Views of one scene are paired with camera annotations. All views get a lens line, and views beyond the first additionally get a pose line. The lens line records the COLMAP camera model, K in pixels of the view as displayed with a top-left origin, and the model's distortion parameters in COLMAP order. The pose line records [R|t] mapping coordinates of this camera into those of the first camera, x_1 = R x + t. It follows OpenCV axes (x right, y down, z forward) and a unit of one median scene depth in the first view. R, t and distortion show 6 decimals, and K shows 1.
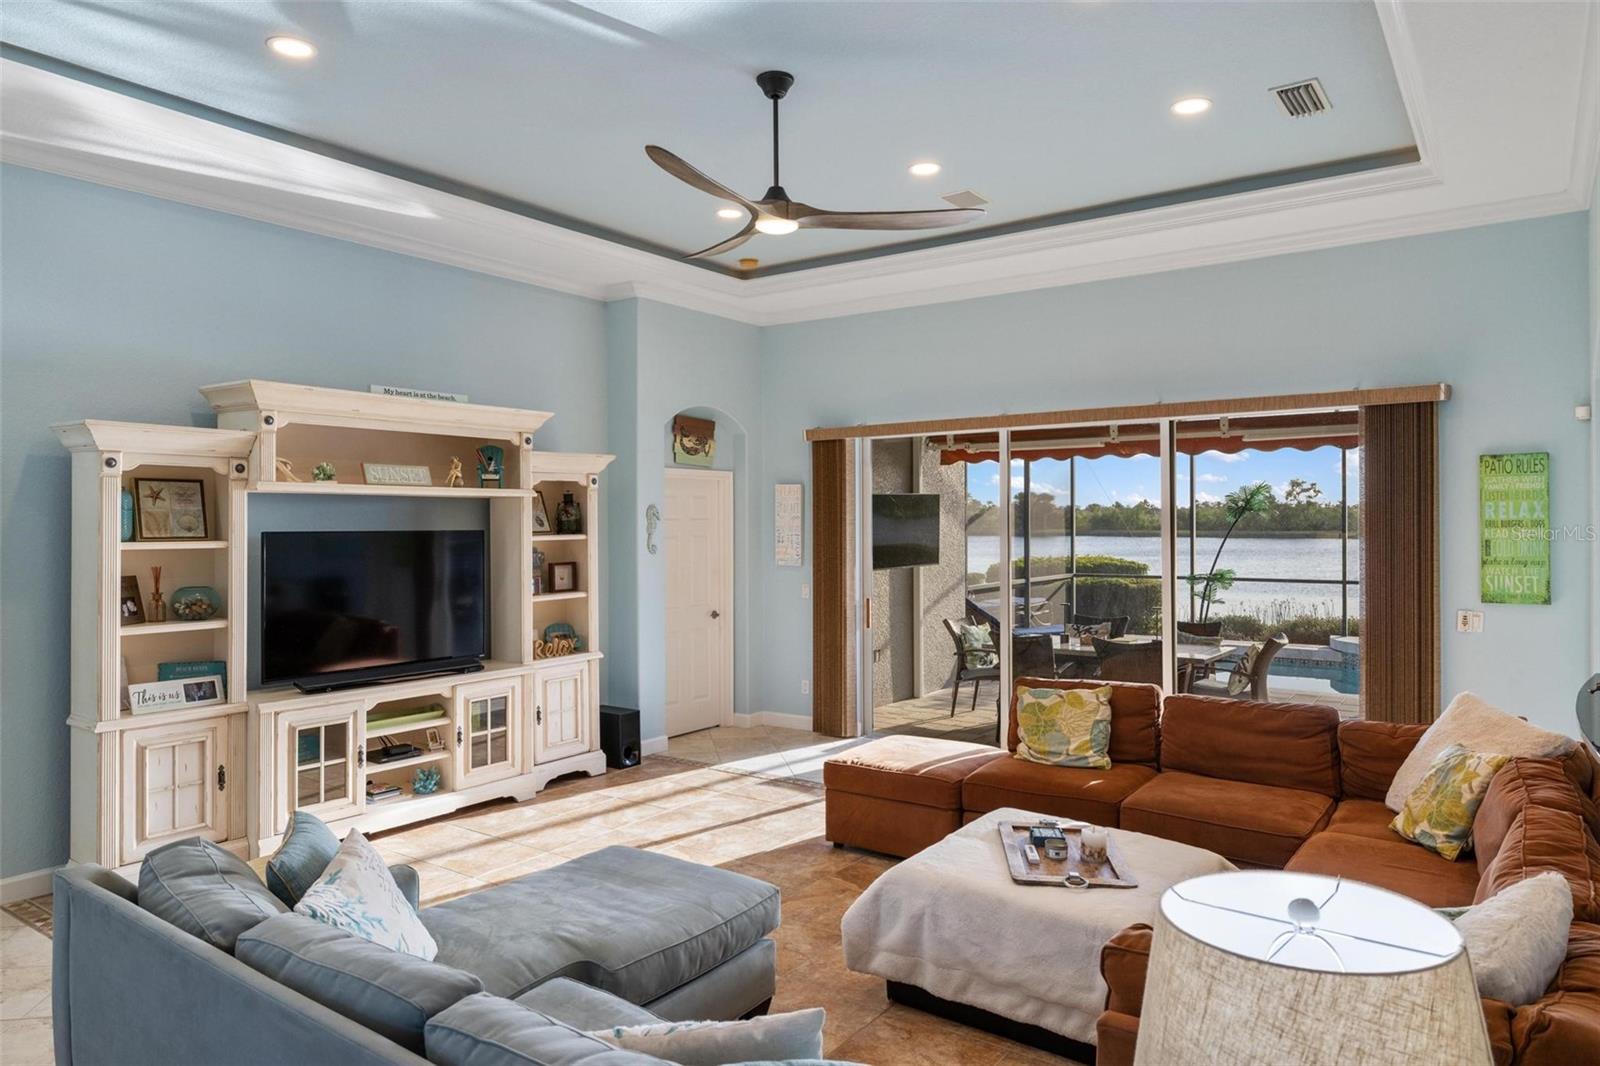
lens RADIAL K [[1014.8, 0, 793.4], [0, 1014.8, 520.5], [0, 0, 1]] dist [-0.002265, 0.000953]
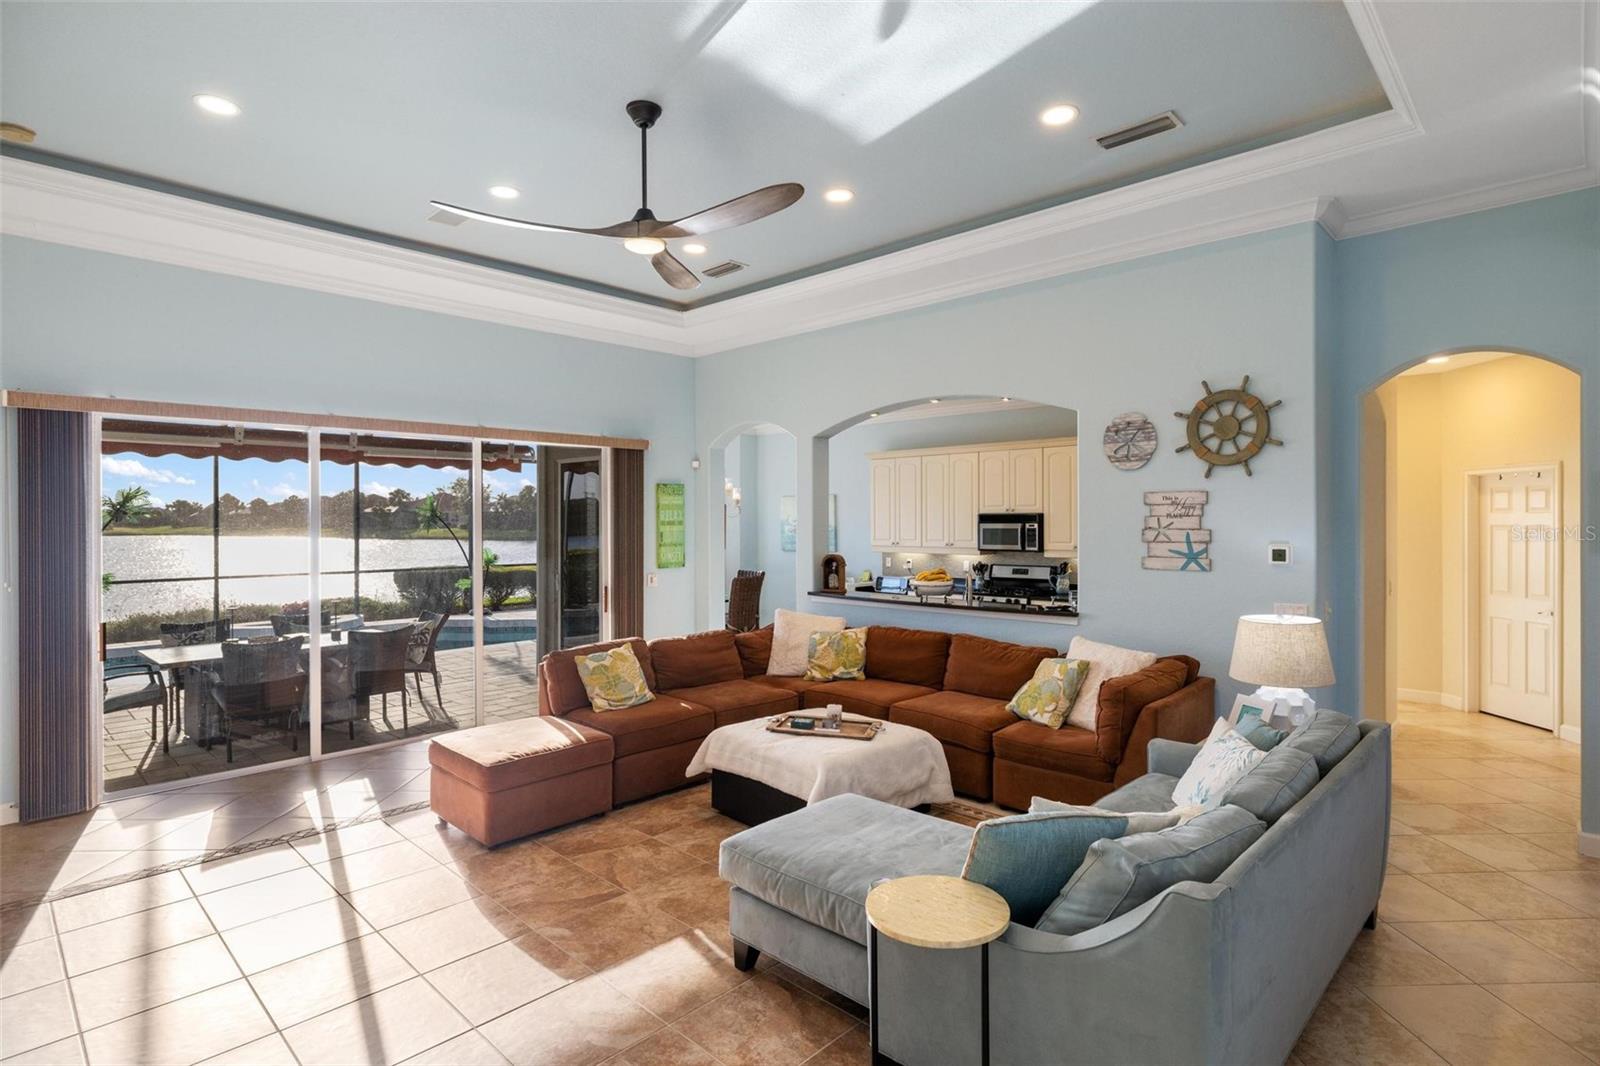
lens RADIAL K [[811.3, 0, 805.8], [0, 811.3, 523.3], [0, 0, 1]] dist [-0.003069, 0.000192]
pose [[0.138003, -0.001169, 0.990431, -0.652949], [0.003054, 0.999995, 0.000755, 0.003345], [-0.990427, 0.002921, 0.138006, 0.549068]]
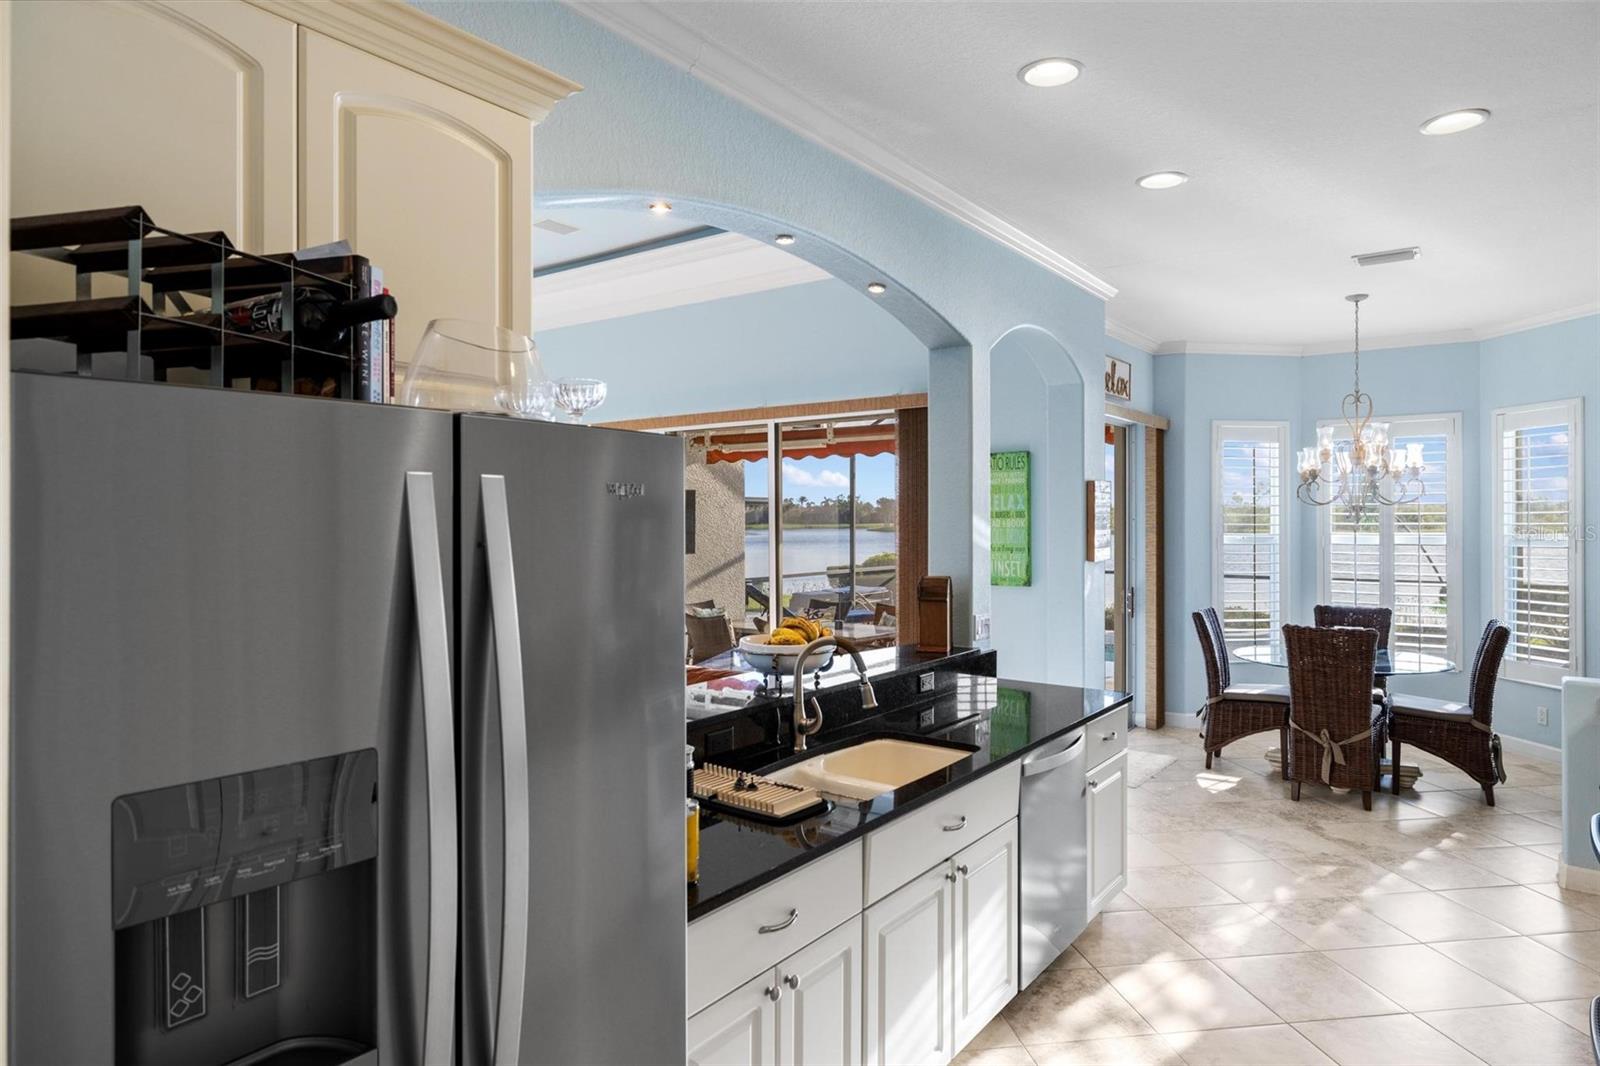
lens RADIAL K [[954.7, 0, 796.8], [0, 954.7, 518.9], [0, 0, 1]] dist [-0.004733, -0.000156]
pose [[0.999928, 0.003352, -0.011493, 0.476578], [-0.003357, 0.999994, -0.000430, 0.008878], [0.011491, 0.000468, 0.999934, -0.059339]]
